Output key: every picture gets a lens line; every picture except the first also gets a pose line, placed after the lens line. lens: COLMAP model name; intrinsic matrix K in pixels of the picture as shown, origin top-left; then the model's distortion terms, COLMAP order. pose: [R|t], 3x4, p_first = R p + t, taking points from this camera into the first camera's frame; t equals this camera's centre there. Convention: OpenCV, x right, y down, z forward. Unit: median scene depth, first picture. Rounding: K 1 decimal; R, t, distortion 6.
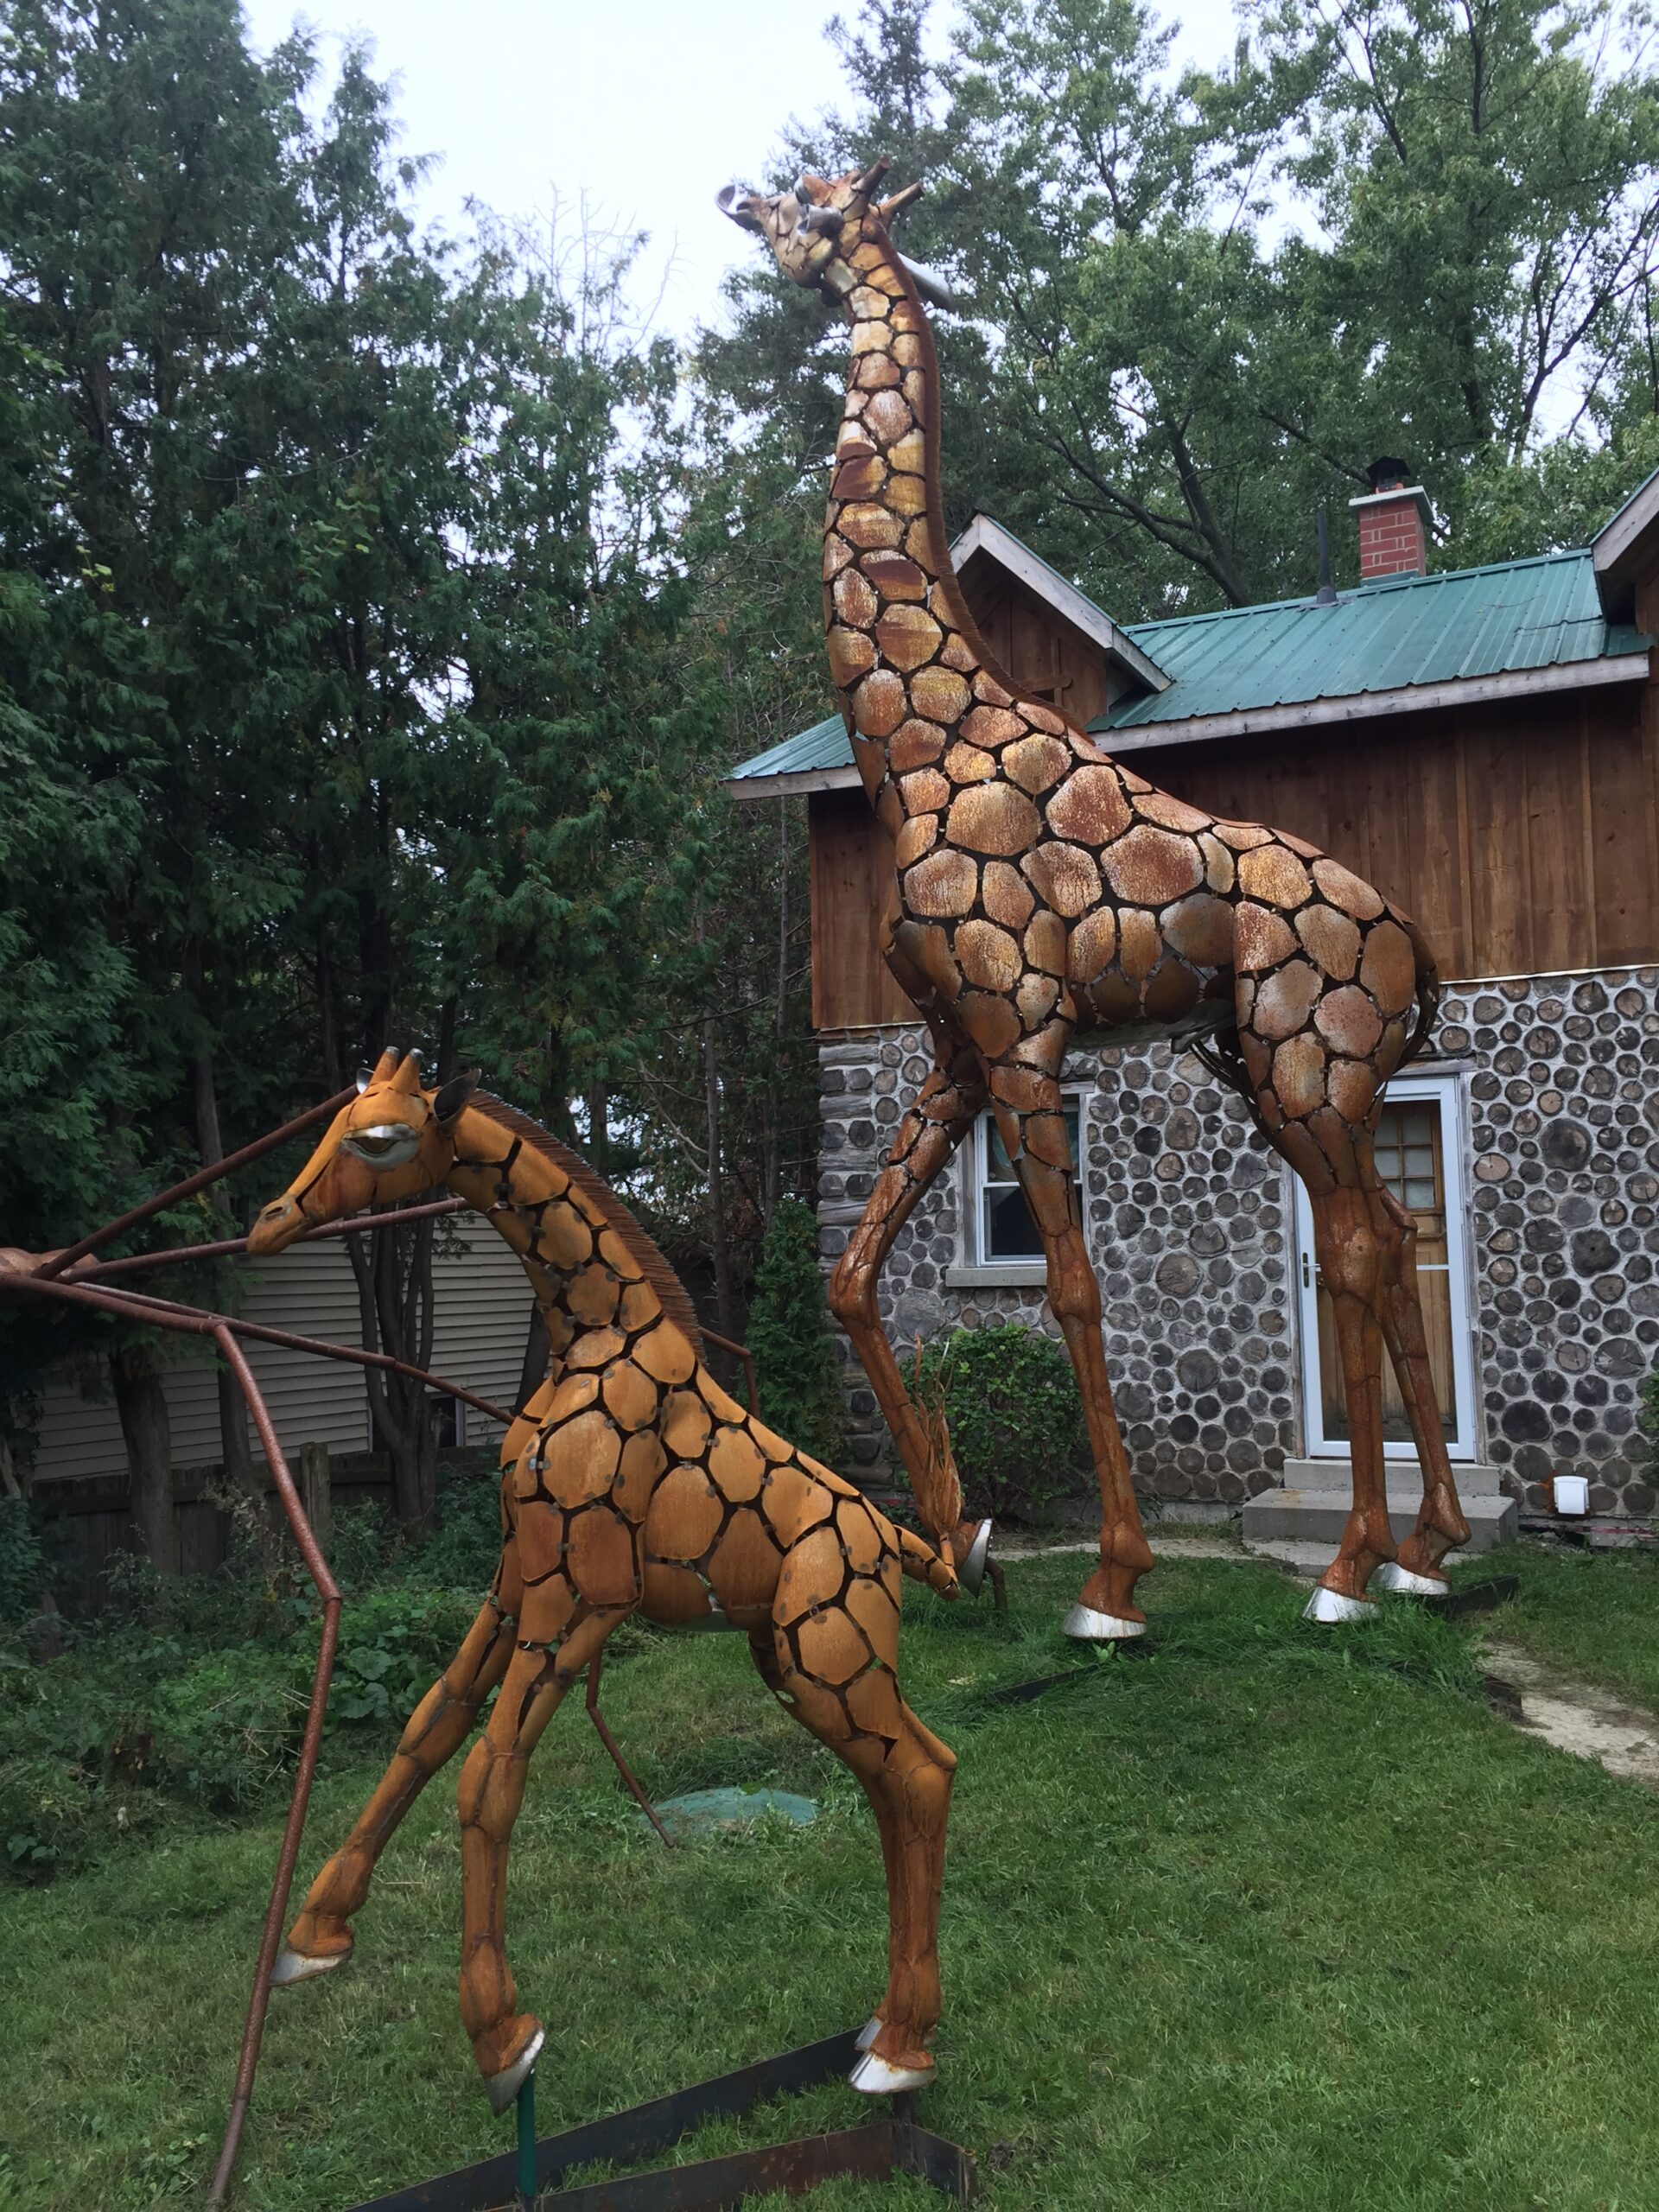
lens RADIAL K [[1910.9, 0, 831.6], [0, 1910.9, 1100.7], [0, 0, 1]] dist [0.075745, -0.090396]
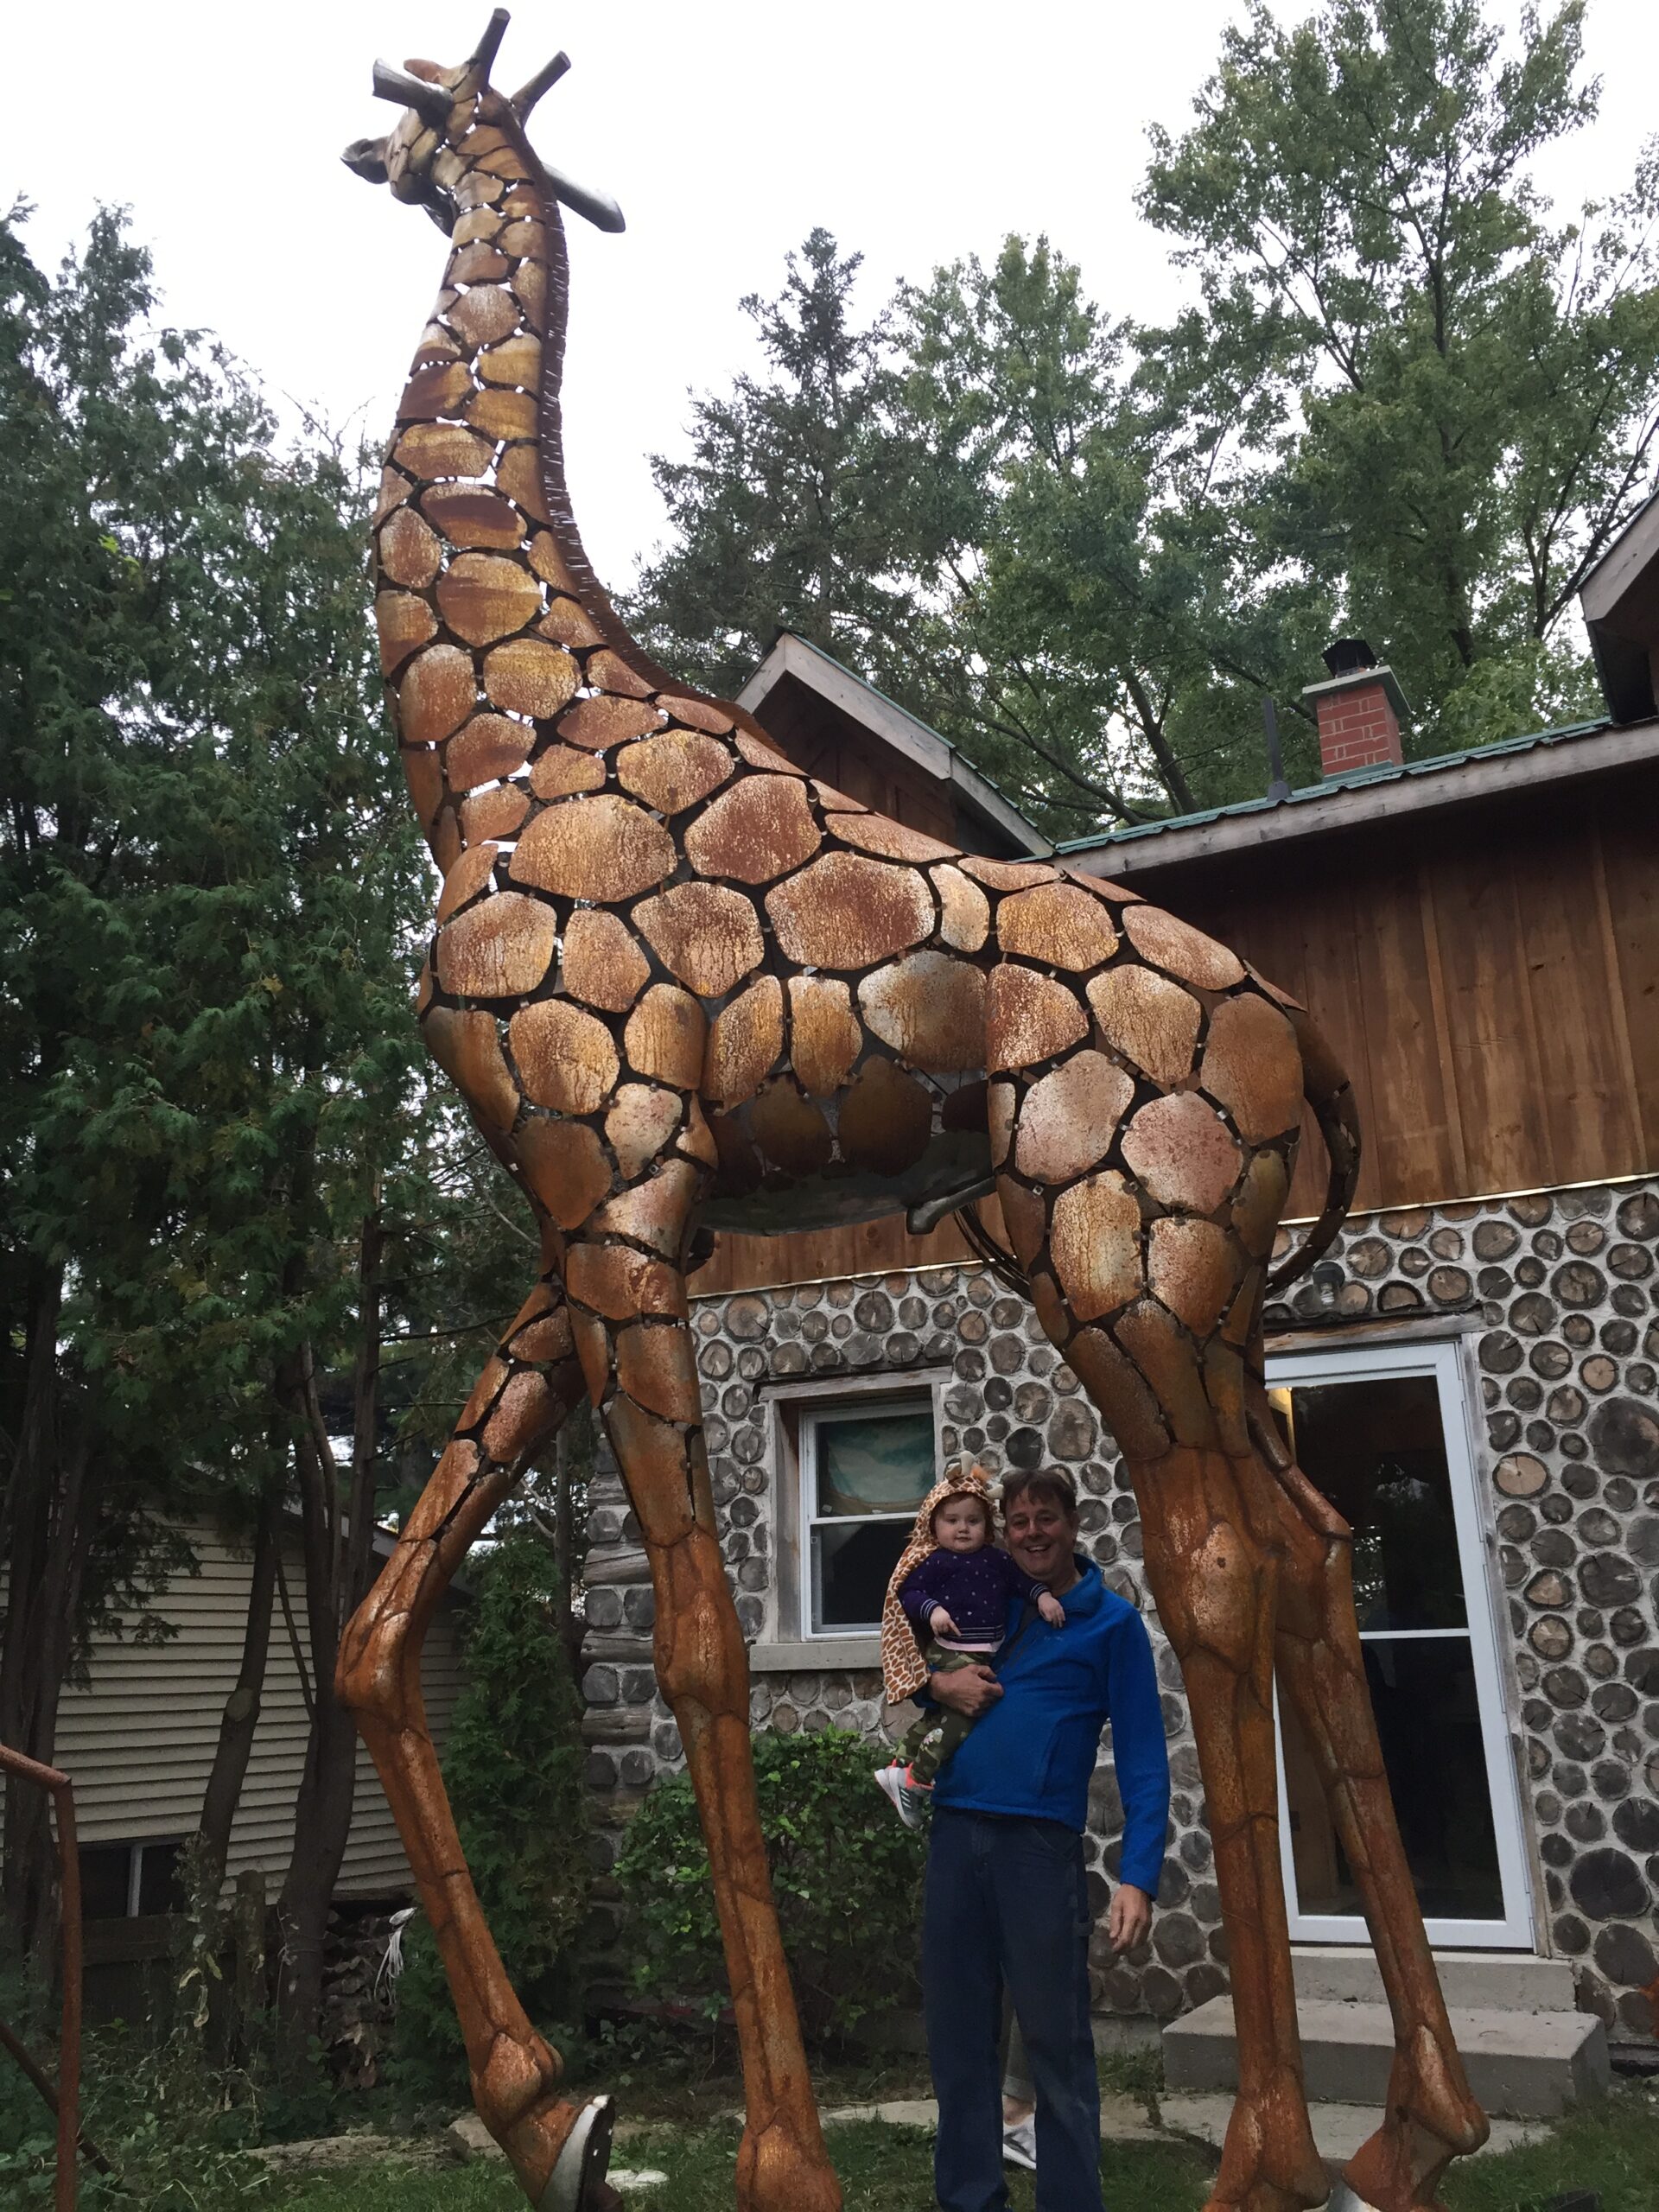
lens RADIAL K [[1910.9, 0, 818.6], [0, 1910.9, 1097.2], [0, 0, 1]] dist [0.075745, -0.090396]
pose [[0.998910, -0.020219, -0.042060, 0.130990], [0.011192, 0.978762, -0.204696, 0.040506], [0.045306, 0.204002, 0.977922, 0.308993]]
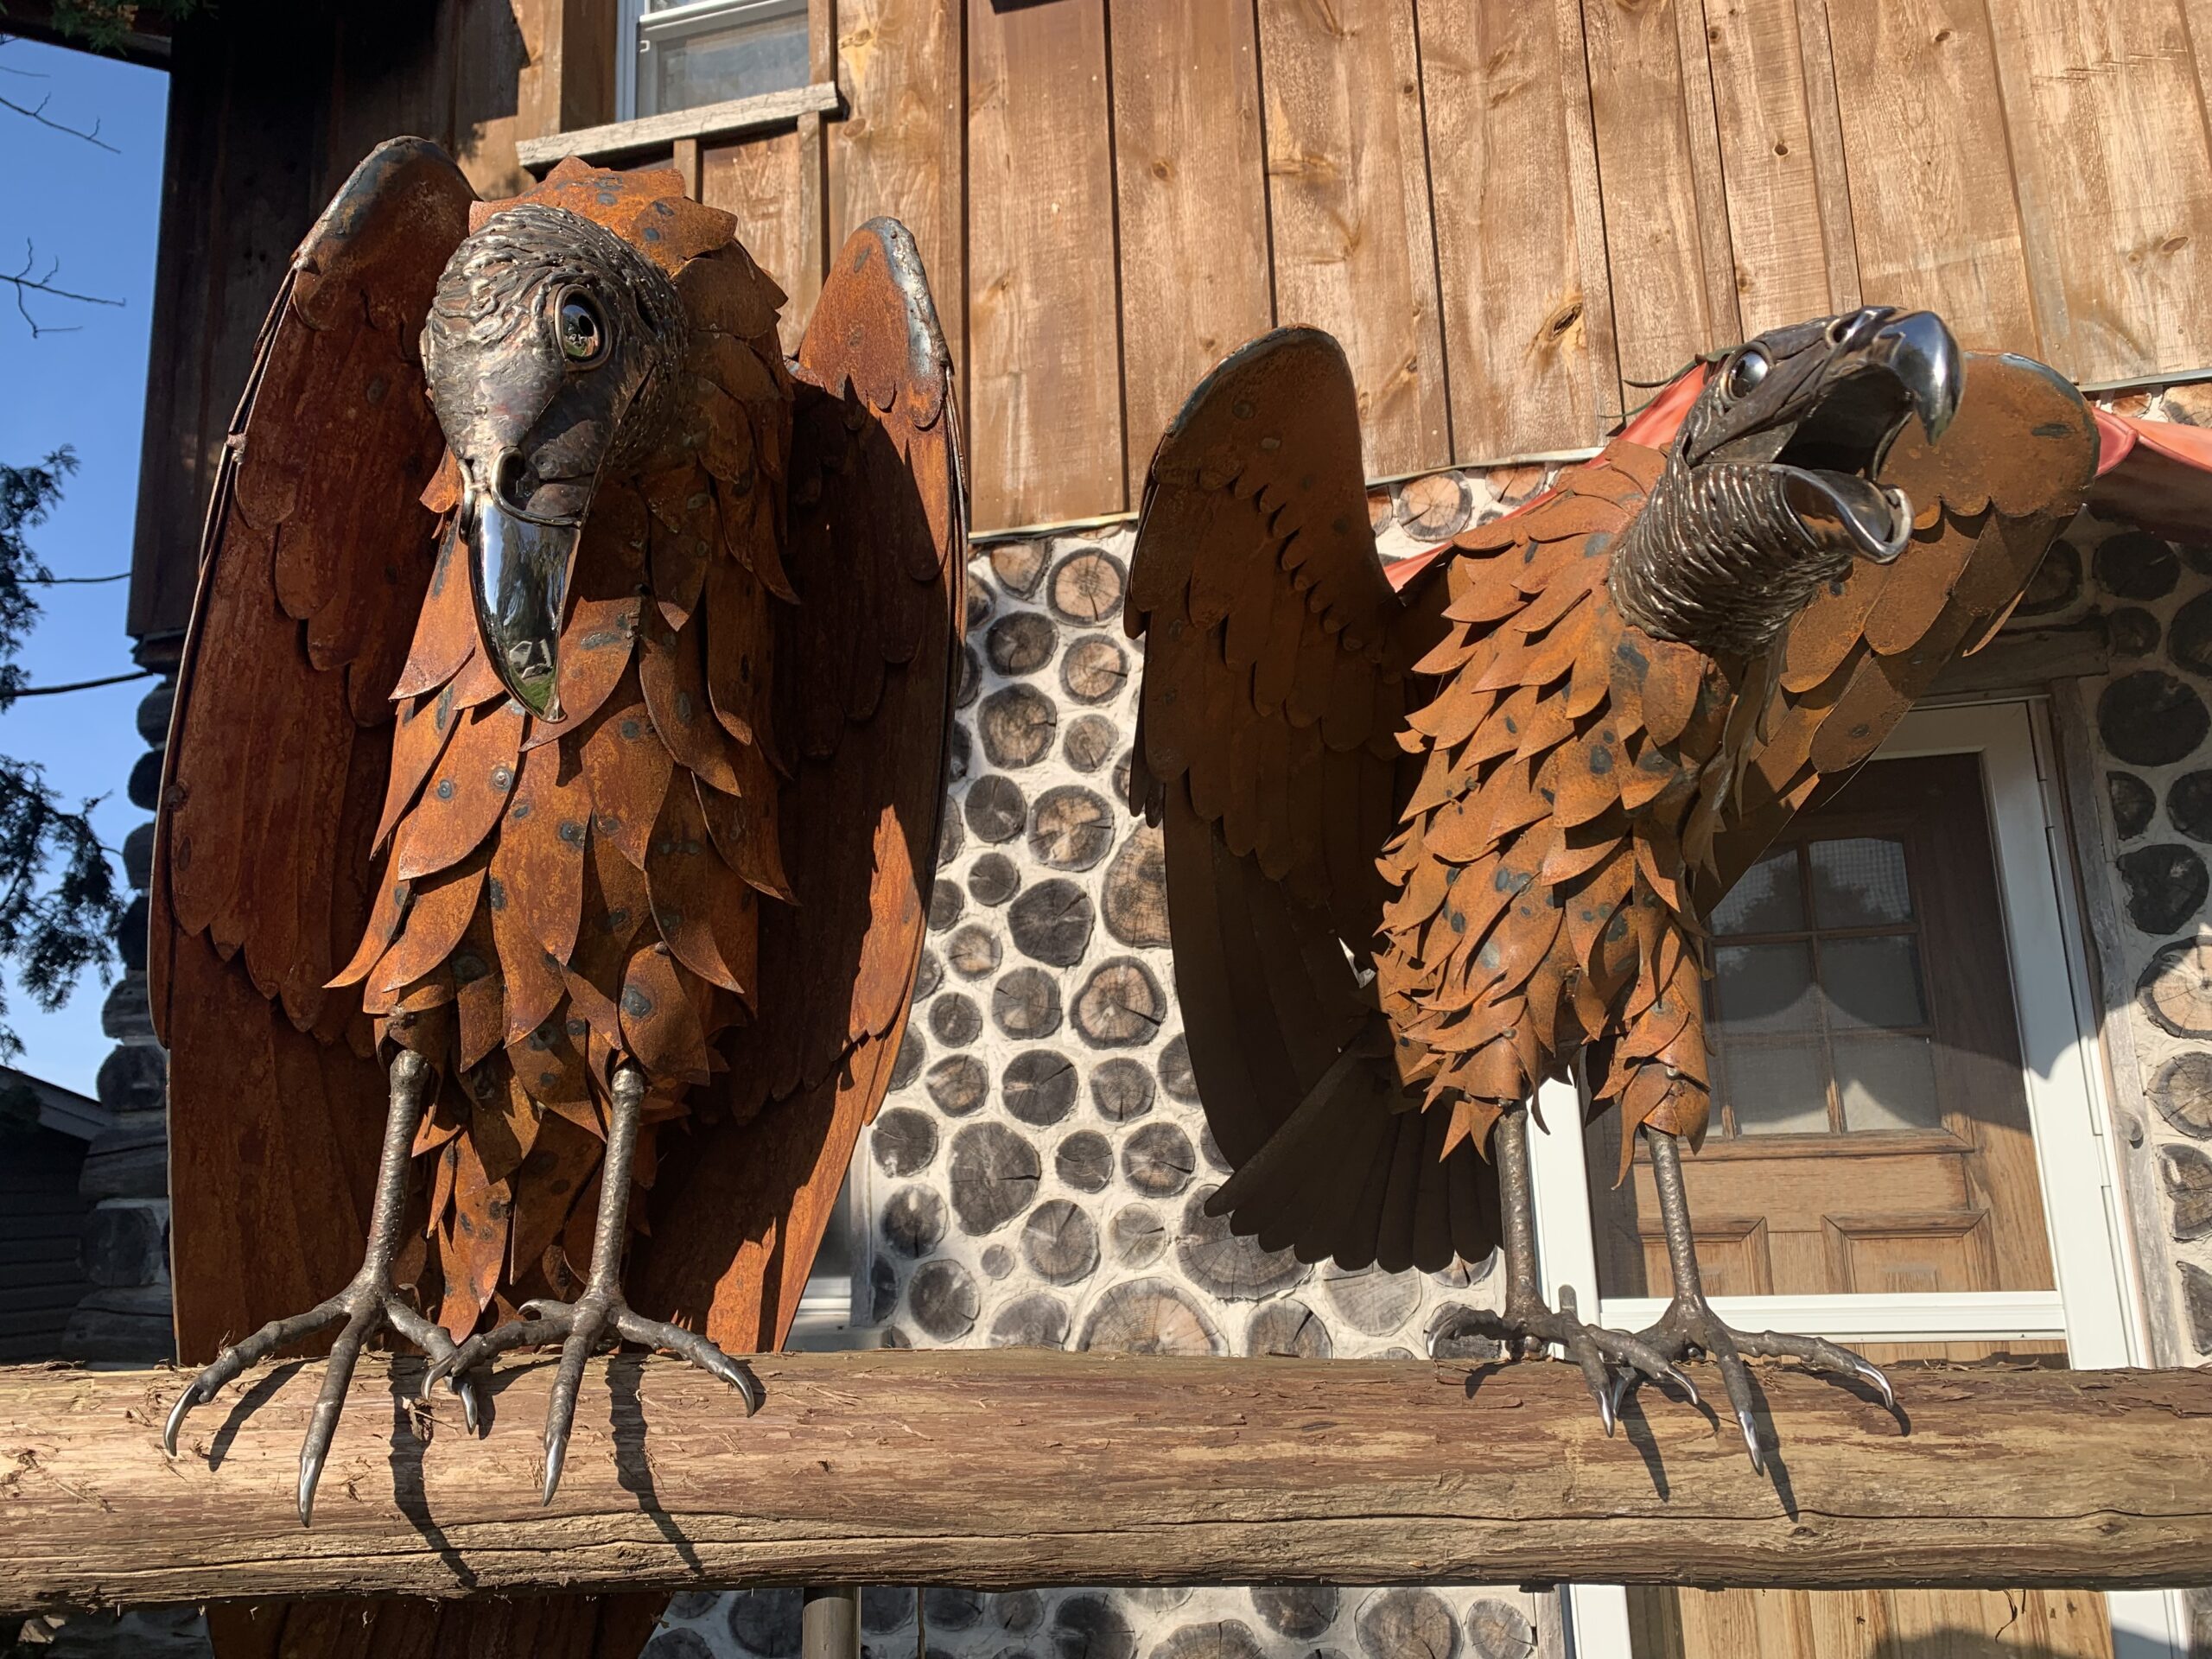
lens RADIAL K [[1652.0, 0, 1102.8], [0, 1652.0, 843.3], [0, 0, 1]] dist [0.043187, 0.000466]
pose [[0.980630, 0.027015, 0.193995, 0.127714], [-0.003218, 0.992531, -0.121948, 0.044846], [-0.195840, 0.118962, 0.973393, 0.777282]]
